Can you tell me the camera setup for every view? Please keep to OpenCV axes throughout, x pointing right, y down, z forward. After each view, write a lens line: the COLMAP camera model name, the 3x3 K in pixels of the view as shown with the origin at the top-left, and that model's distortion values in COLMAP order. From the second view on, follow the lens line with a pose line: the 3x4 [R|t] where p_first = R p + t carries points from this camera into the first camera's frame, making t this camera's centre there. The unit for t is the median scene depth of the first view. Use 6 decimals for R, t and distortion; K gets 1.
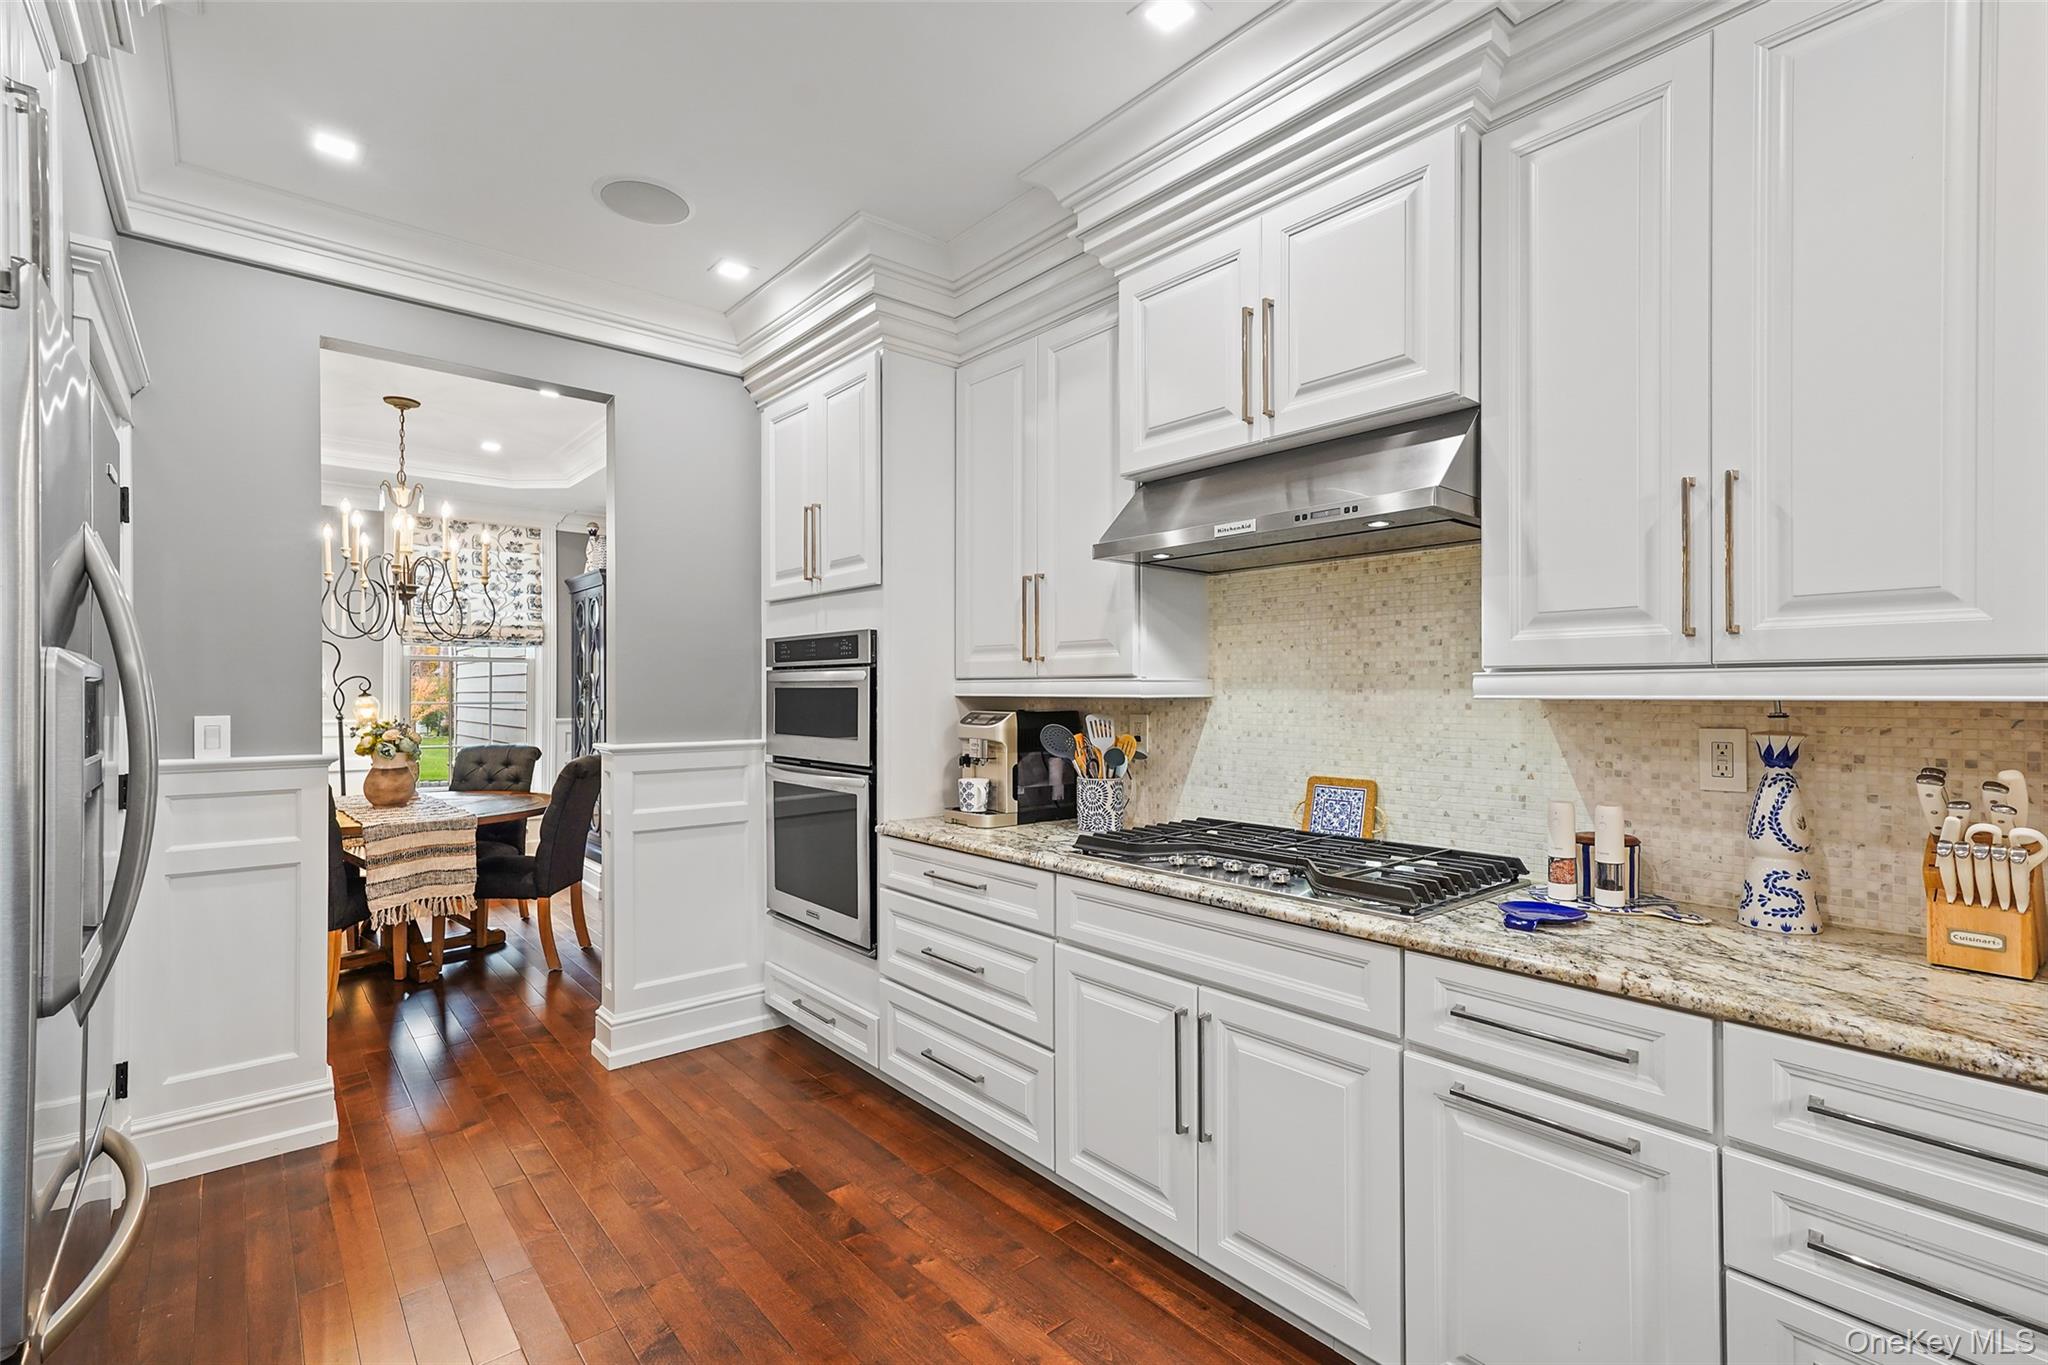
lens RADIAL K [[923.2, 0, 1025.0], [0, 923.2, 687.4], [0, 0, 1]] dist [0.008834, 0.000127]
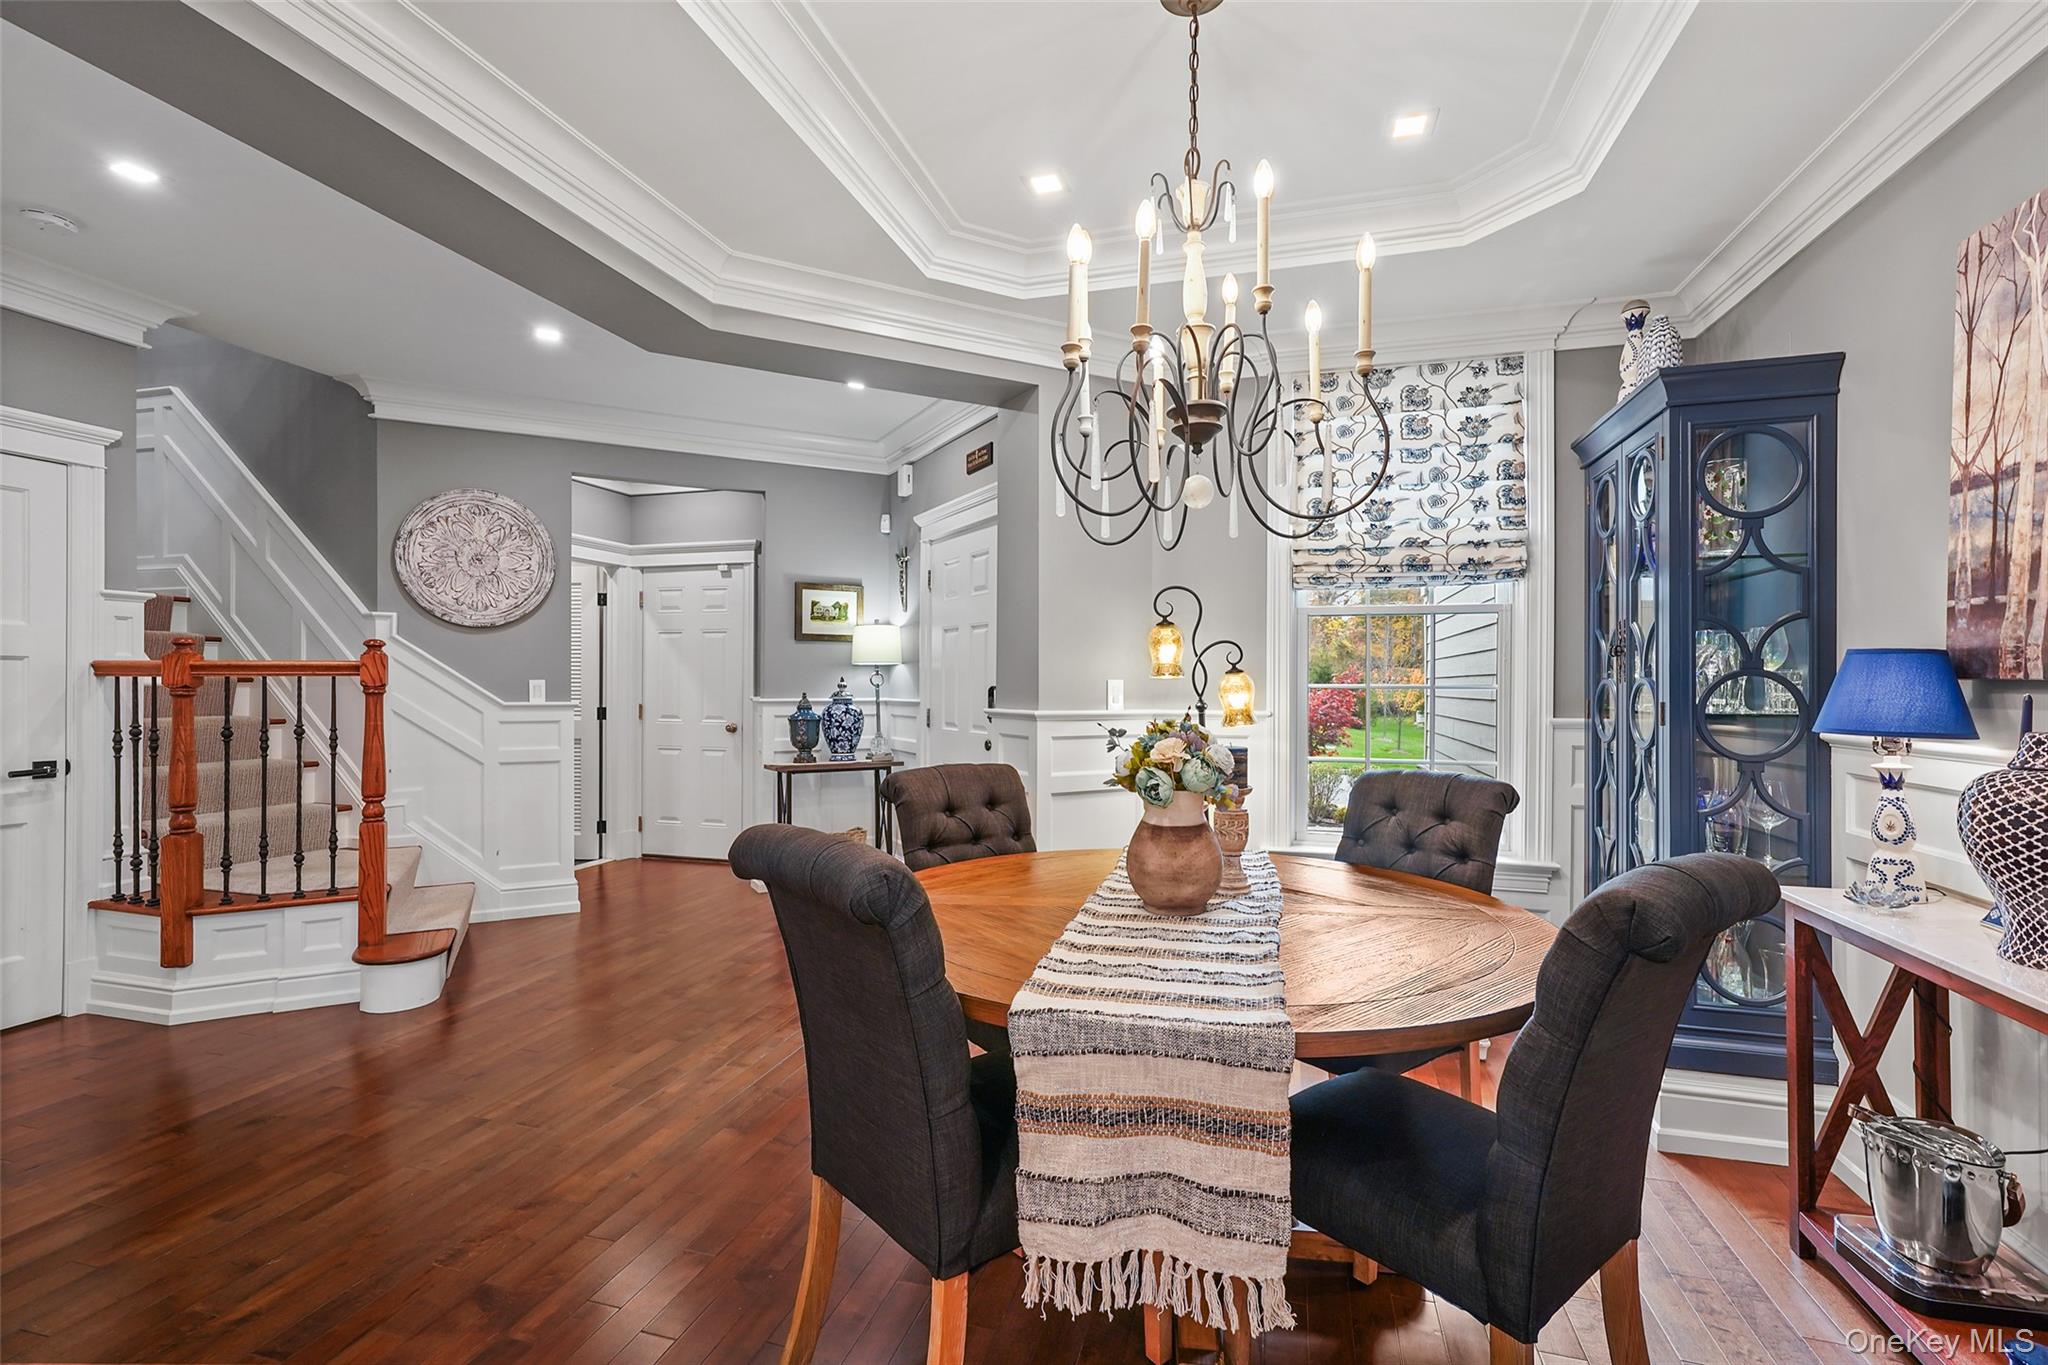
lens RADIAL K [[923.2, 0, 1025.0], [0, 923.2, 687.4], [0, 0, 1]] dist [0.008834, 0.000127]
pose [[0.551001, 0.005312, -0.834488, -0.522626], [0.002482, 0.999965, 0.008004, 0.026041], [0.834501, -0.006481, 0.550968, 1.032470]]
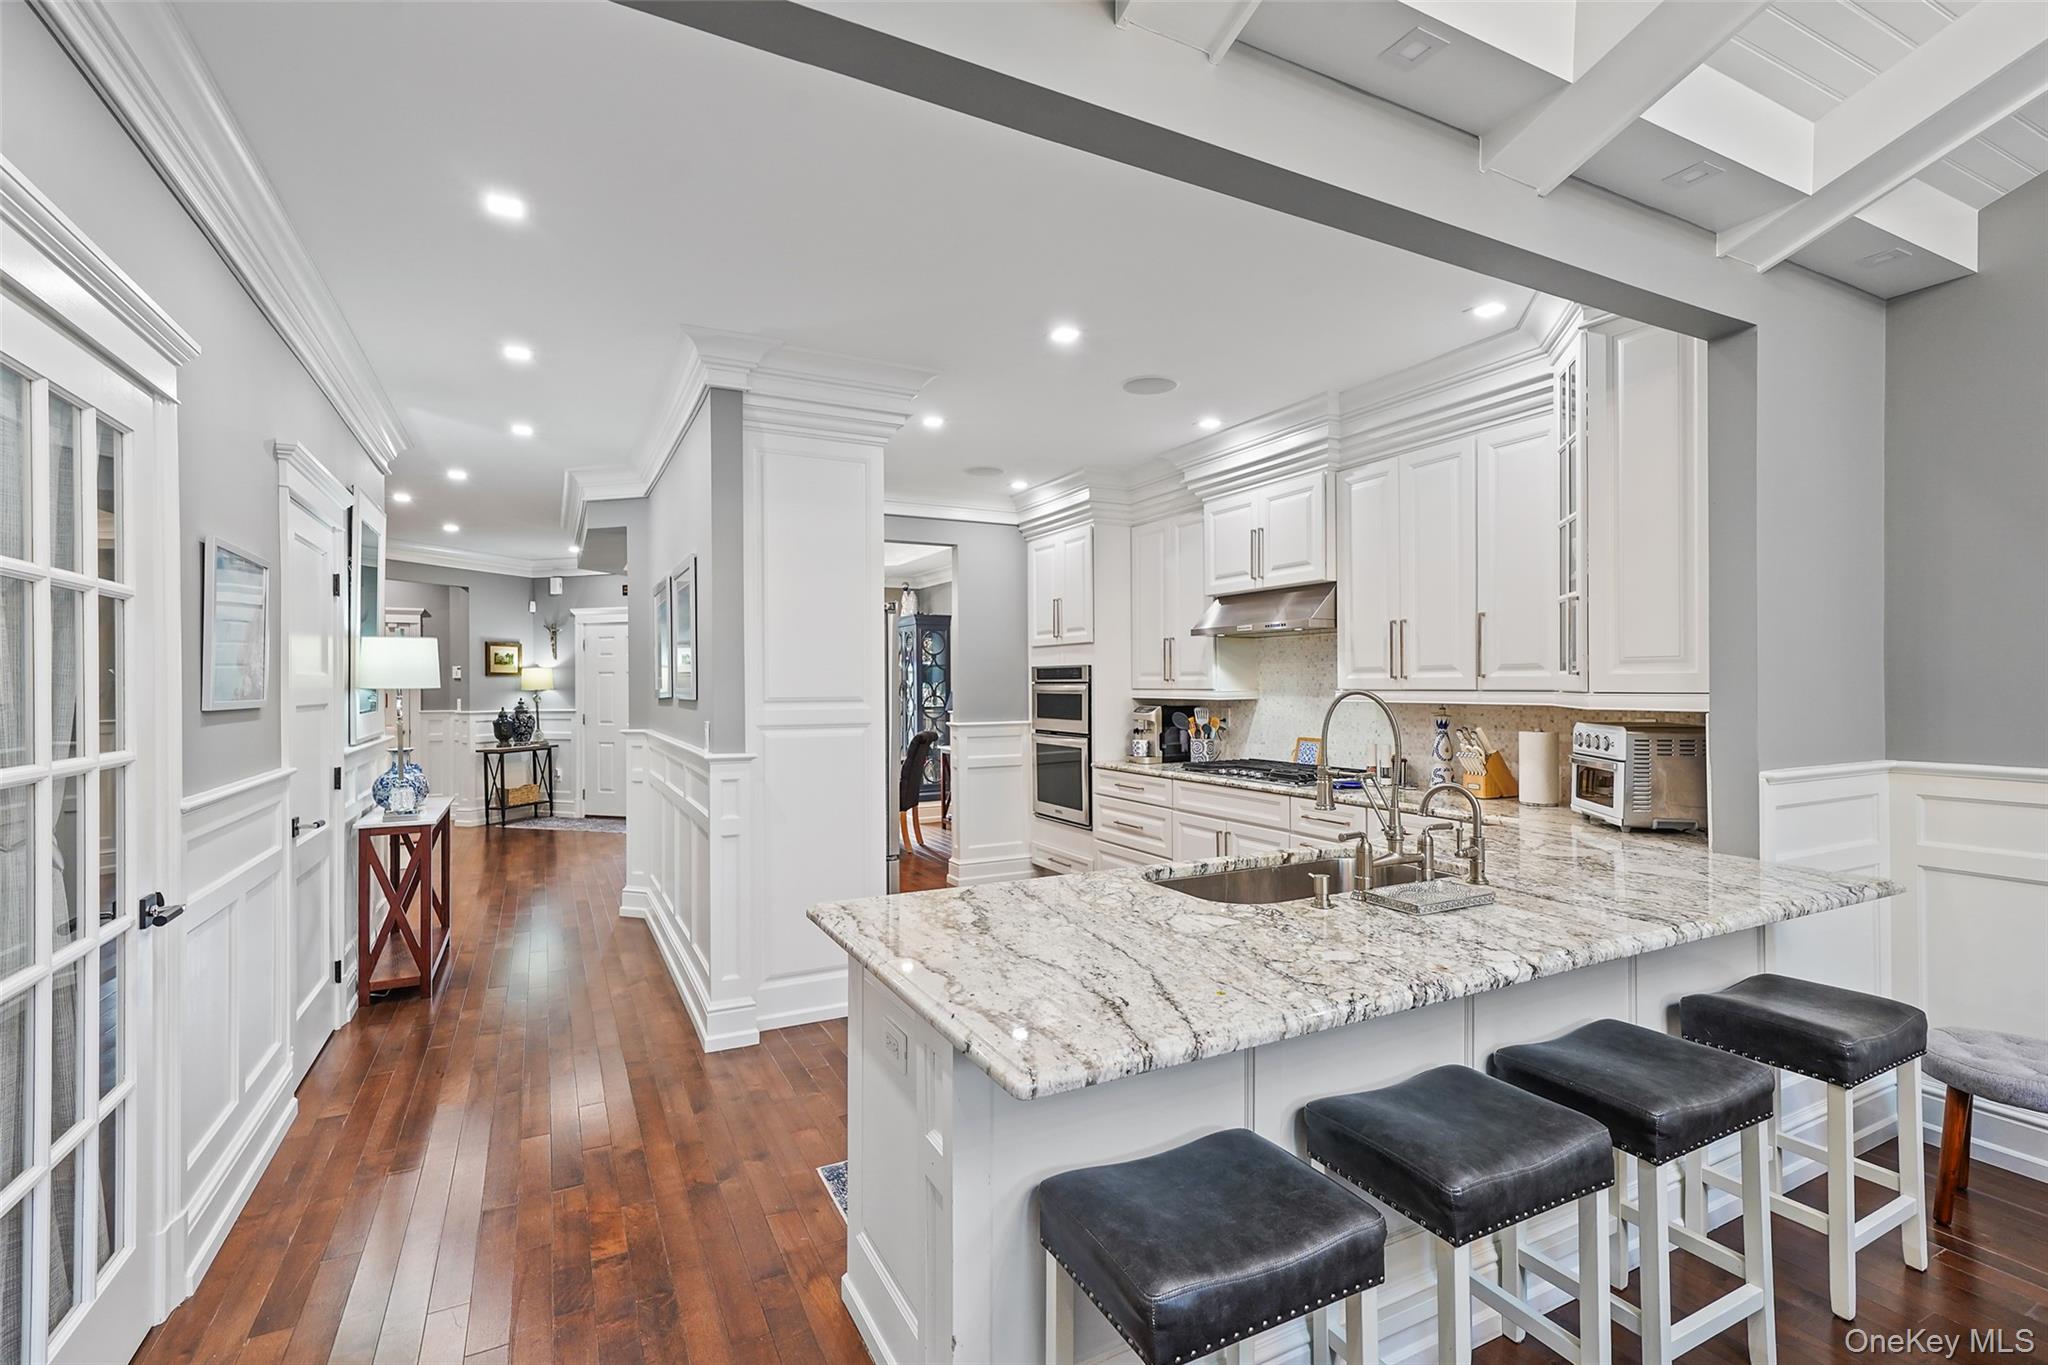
lens RADIAL K [[923.2, 0, 1025.0], [0, 923.2, 687.4], [0, 0, 1]] dist [0.008834, 0.000127]
pose [[0.975294, -0.004133, -0.220873, 0.138217], [0.006255, 0.999941, 0.008905, -0.032345], [0.220823, -0.010067, 0.975262, -0.963384]]
